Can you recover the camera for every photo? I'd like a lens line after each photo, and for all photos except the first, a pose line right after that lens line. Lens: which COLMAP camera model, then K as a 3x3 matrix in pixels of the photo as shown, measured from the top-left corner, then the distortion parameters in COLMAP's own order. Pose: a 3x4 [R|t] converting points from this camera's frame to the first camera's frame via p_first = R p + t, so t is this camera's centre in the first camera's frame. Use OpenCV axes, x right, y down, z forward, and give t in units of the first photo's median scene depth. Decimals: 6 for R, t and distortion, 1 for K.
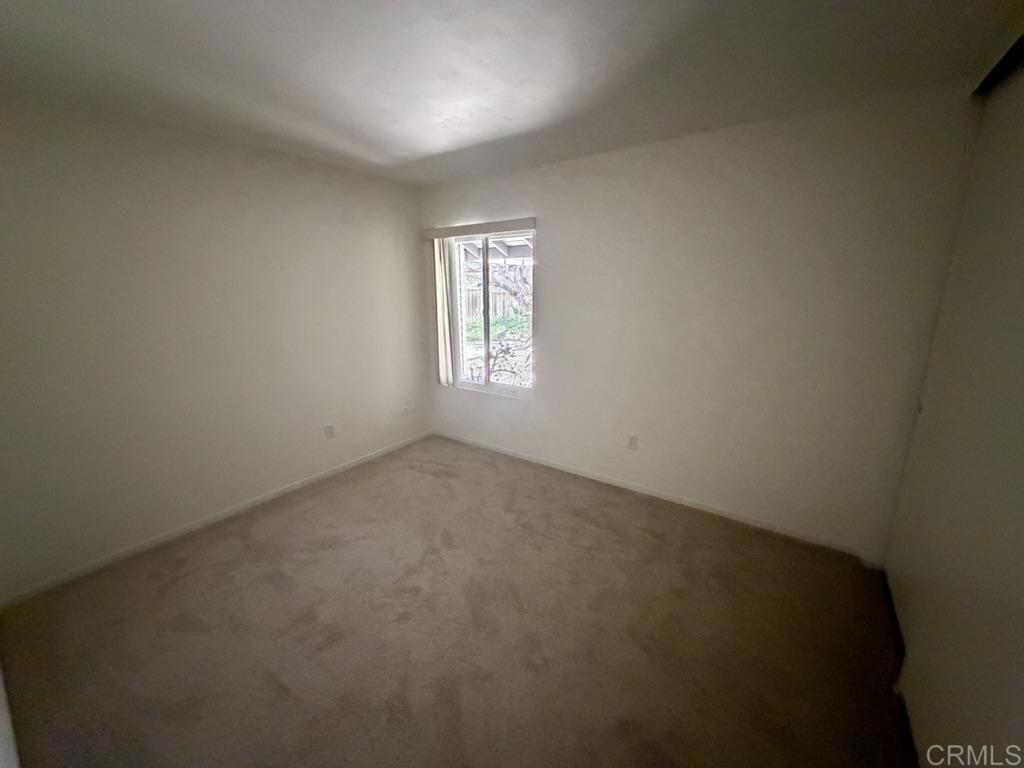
lens RADIAL K [[408.5, 0, 512.1], [0, 408.5, 383.2], [0, 0, 1]] dist [-0.001389, -0.000274]
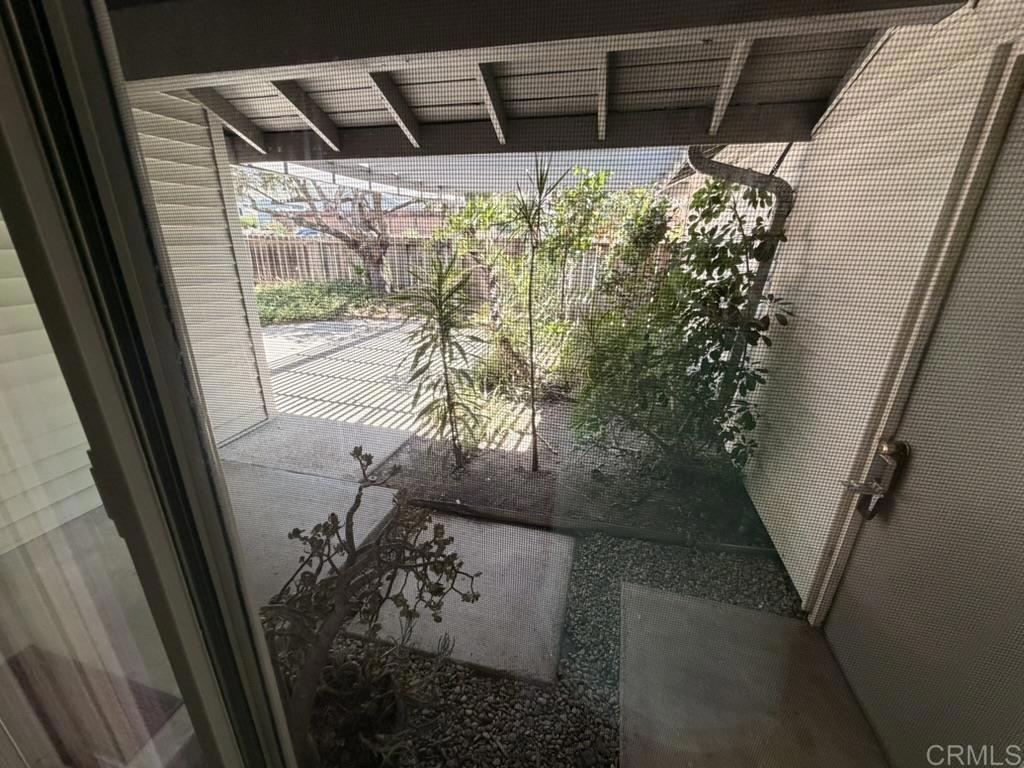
lens RADIAL K [[408.5, 0, 510.7], [0, 408.5, 388.0], [0, 0, 1]] dist [-0.001389, -0.000274]
pose [[0.933978, -0.103131, 0.342124, -0.008863], [0.061056, 0.989424, 0.131577, -0.063814], [-0.352075, -0.102001, 0.930397, 0.285692]]
